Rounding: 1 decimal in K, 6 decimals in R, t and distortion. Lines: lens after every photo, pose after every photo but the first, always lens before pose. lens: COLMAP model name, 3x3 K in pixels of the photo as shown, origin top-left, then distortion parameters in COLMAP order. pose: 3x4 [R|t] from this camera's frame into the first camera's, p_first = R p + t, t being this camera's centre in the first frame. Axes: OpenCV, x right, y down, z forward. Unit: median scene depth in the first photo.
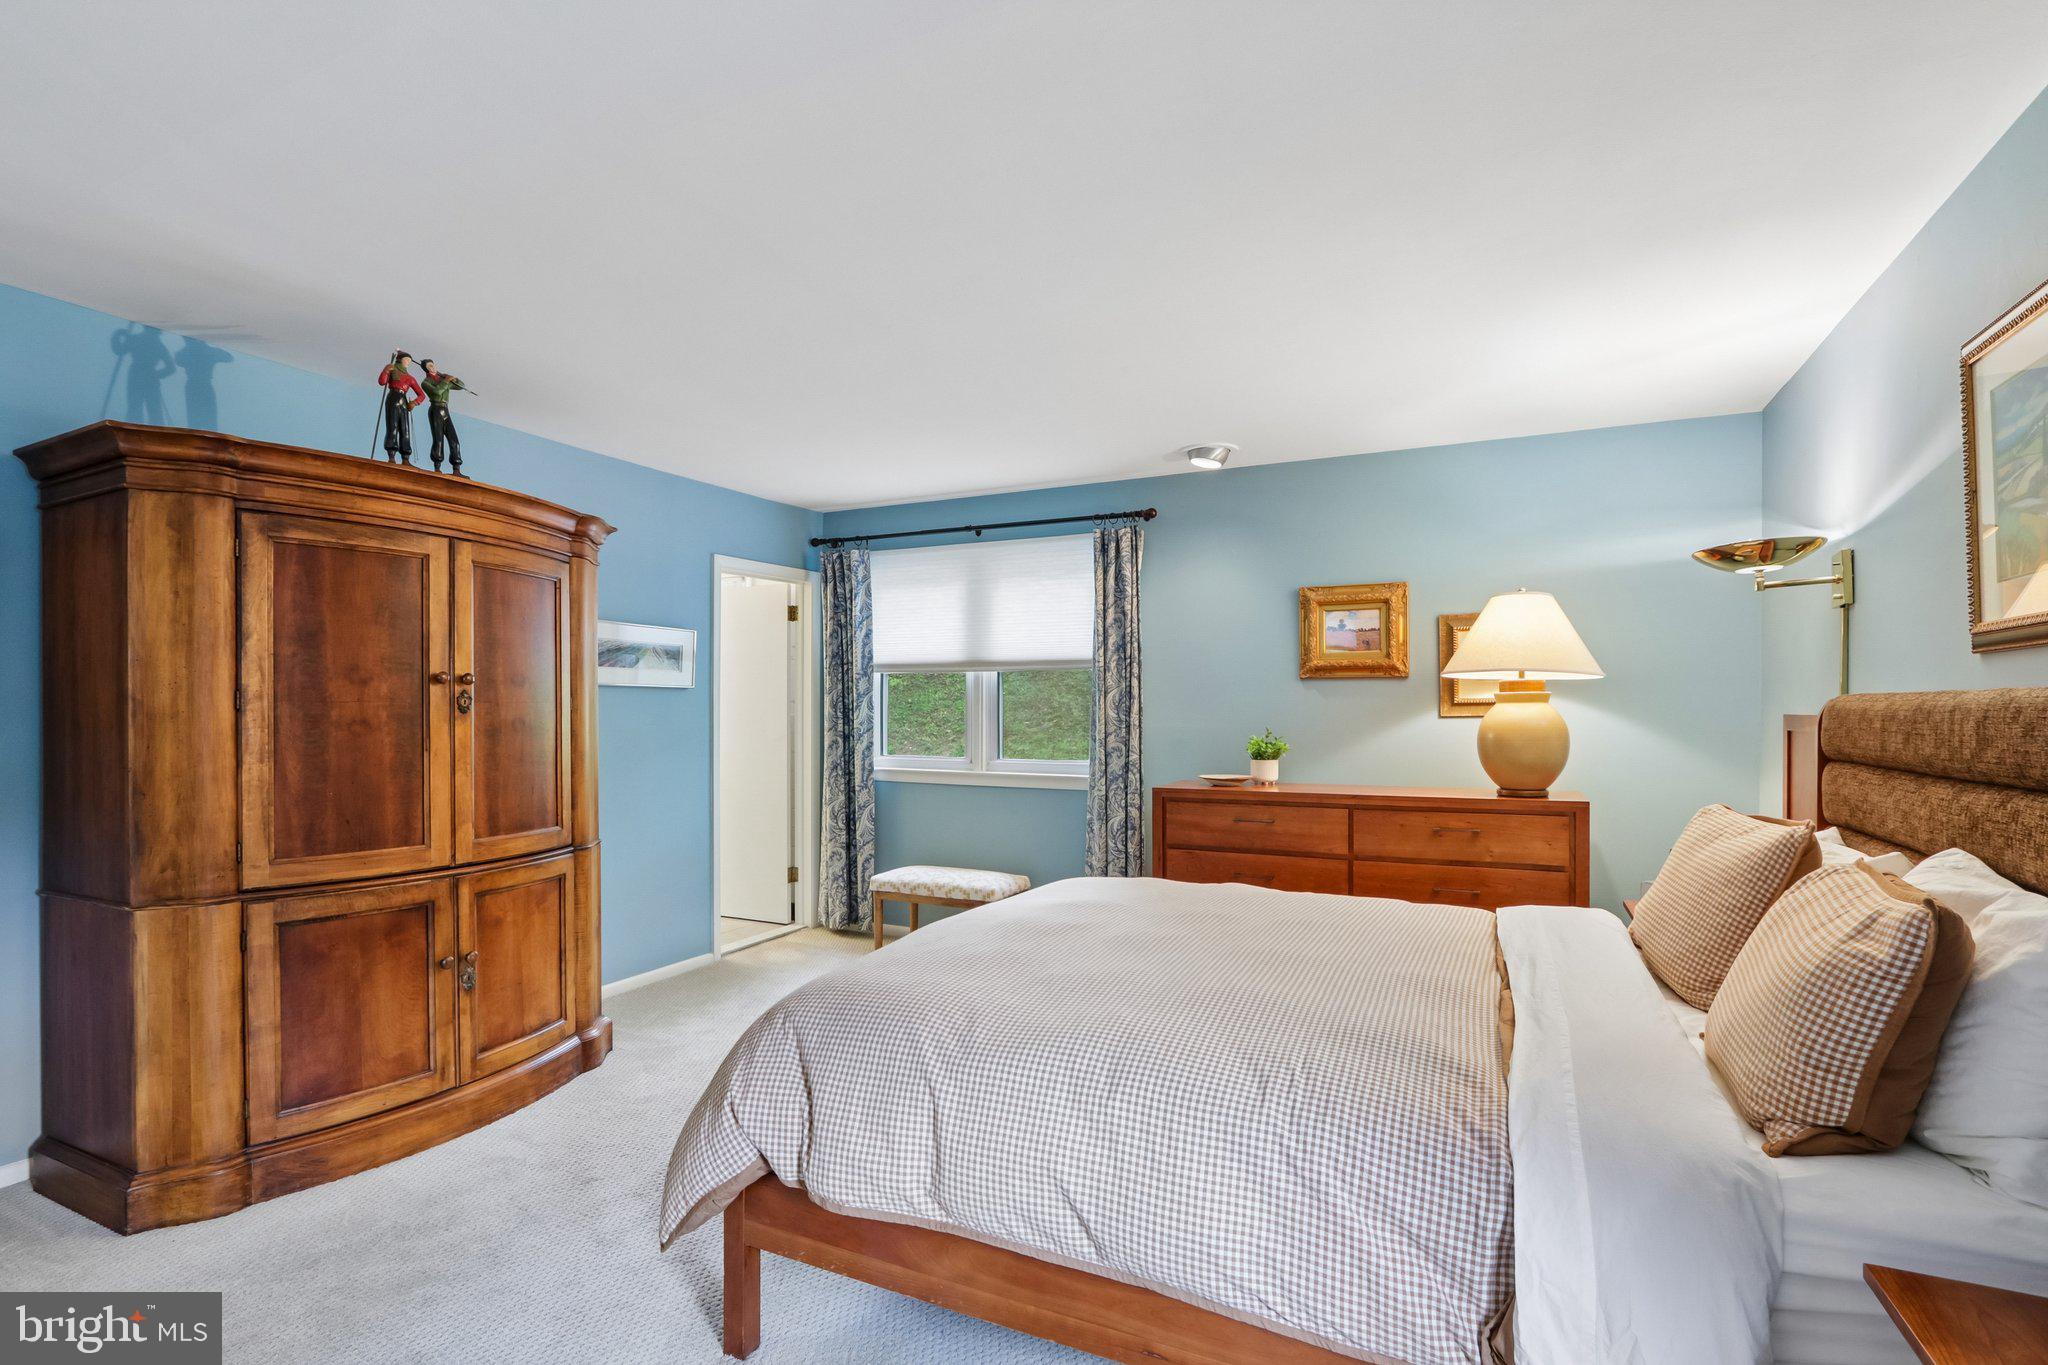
lens RADIAL K [[976.9, 0, 1020.2], [0, 976.9, 699.8], [0, 0, 1]] dist [-0.015299, 0.001570]
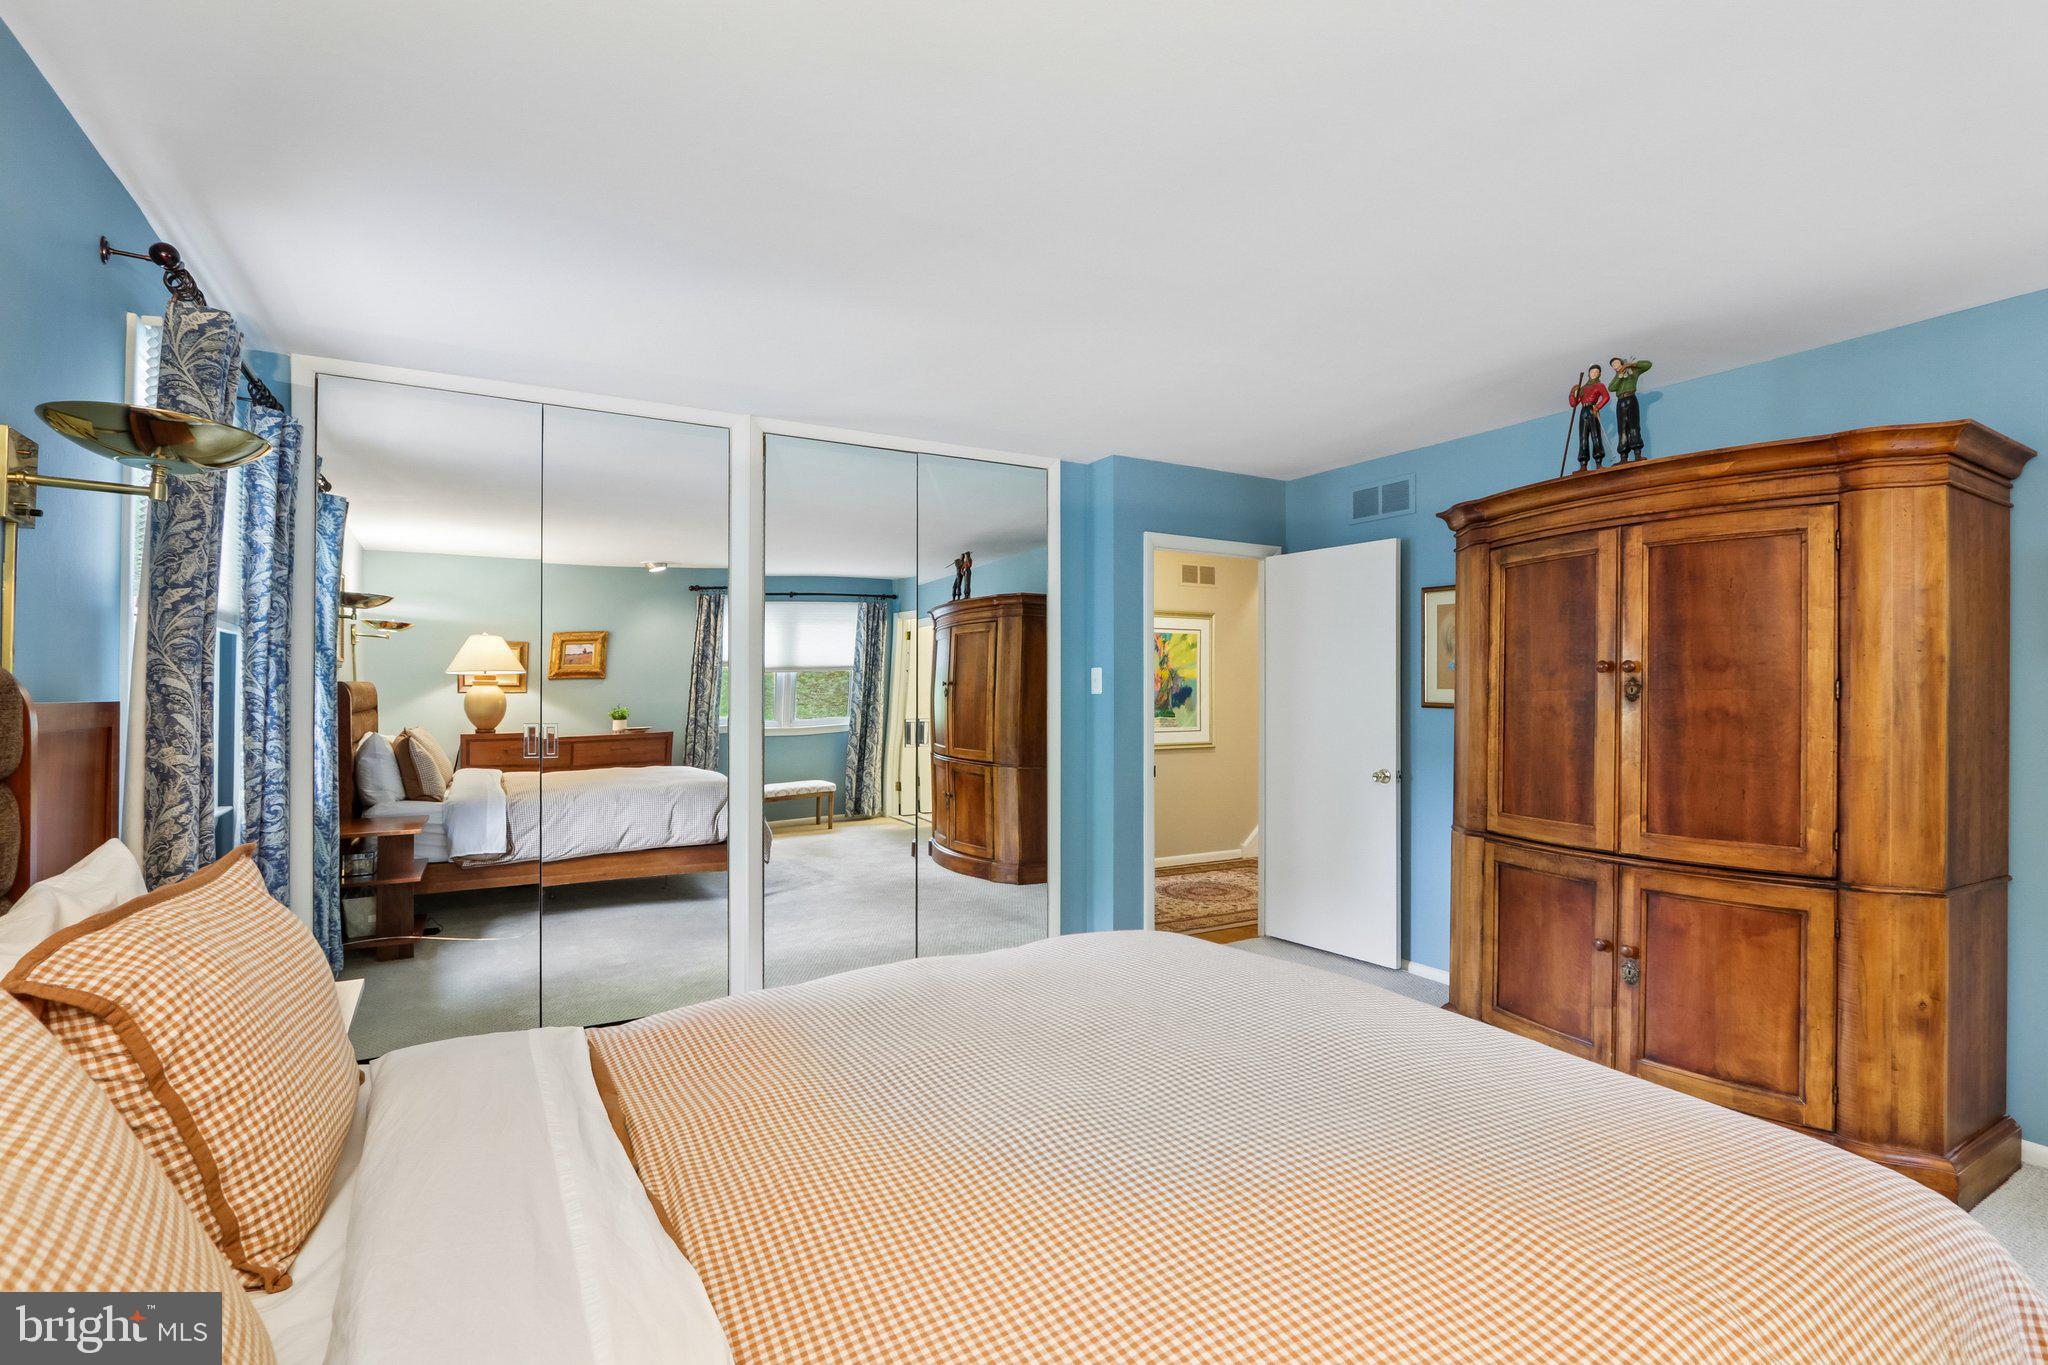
lens RADIAL K [[976.9, 0, 1023.7], [0, 976.9, 688.7], [0, 0, 1]] dist [-0.015299, 0.001570]
pose [[-0.554626, -0.011321, -0.832023, 0.874273], [0.000646, 0.999901, -0.014036, 0.021637], [0.832100, -0.008322, -0.554564, 1.546028]]
